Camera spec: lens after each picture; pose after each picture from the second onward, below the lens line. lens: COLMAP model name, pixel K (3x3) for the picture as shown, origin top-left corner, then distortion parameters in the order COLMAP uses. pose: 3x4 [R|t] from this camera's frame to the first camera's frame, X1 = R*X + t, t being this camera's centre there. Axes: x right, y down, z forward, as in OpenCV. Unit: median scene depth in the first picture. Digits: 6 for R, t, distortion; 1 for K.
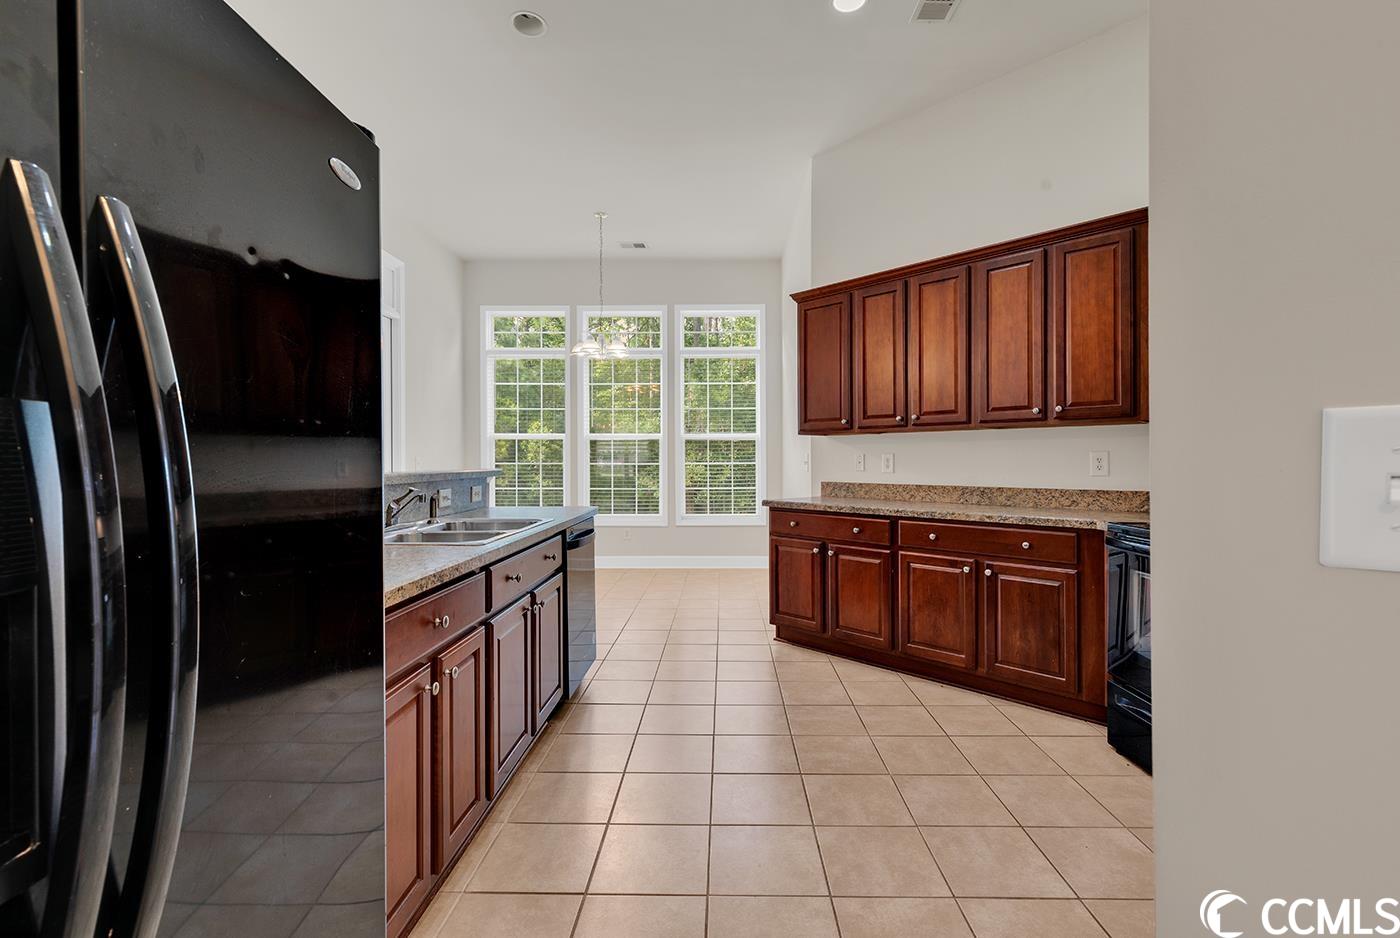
lens RADIAL K [[668.6, 0, 710.3], [0, 668.6, 464.3], [0, 0, 1]] dist [0.001464, 0.000030]
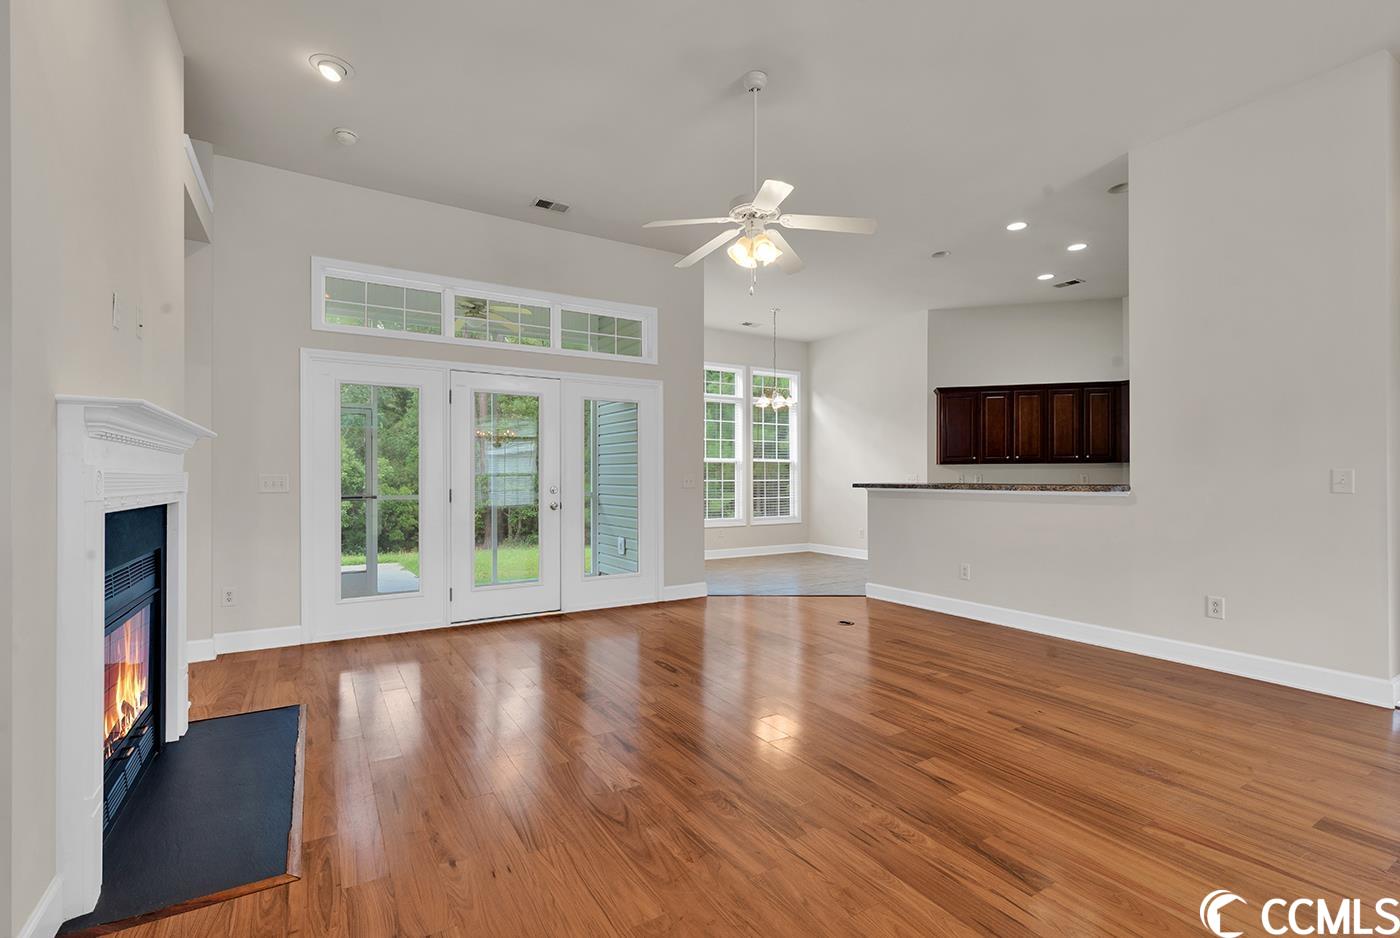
lens RADIAL K [[631.4, 0, 705.3], [0, 631.4, 480.8], [0, 0, 1]] dist [0.007281, -0.000270]
pose [[0.834717, -0.001300, 0.550678, -1.357452], [0.002762, 0.999995, -0.001825, 0.002971], [-0.550672, 0.003044, 0.834716, -0.097462]]
